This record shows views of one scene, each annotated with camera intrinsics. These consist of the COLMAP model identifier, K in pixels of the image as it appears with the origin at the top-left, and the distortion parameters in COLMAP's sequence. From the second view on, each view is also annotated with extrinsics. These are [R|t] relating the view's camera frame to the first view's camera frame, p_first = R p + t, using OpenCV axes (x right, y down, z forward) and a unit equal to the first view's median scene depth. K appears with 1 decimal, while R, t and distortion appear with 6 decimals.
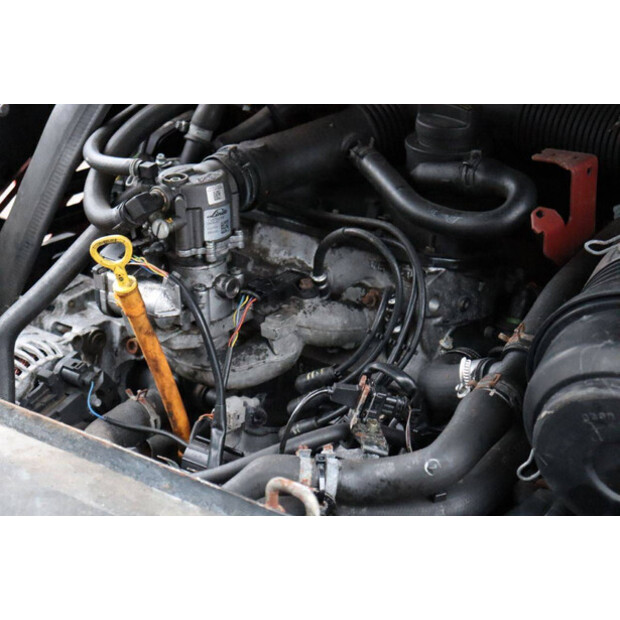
lens RADIAL K [[1370.6, 0, 310.0], [0, 1370.6, 310.0], [0, 0, 1]] dist [0.357386, -0.098580]
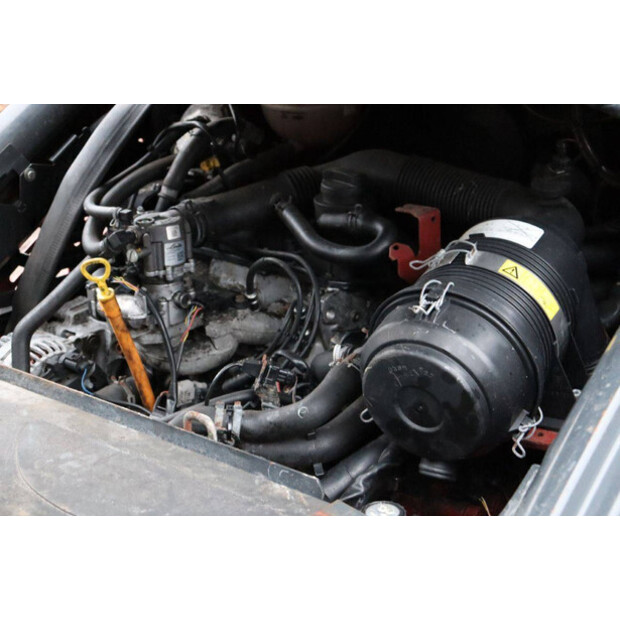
lens RADIAL K [[1283.7, 0, 310.0], [0, 1283.7, 310.0], [0, 0, 1]] dist [0.261884, 0.560281]
pose [[0.999230, 0.012835, -0.037071, 0.118354], [-0.015180, 0.997854, -0.063689, 0.075096], [0.036174, 0.064203, 0.997281, -0.298511]]
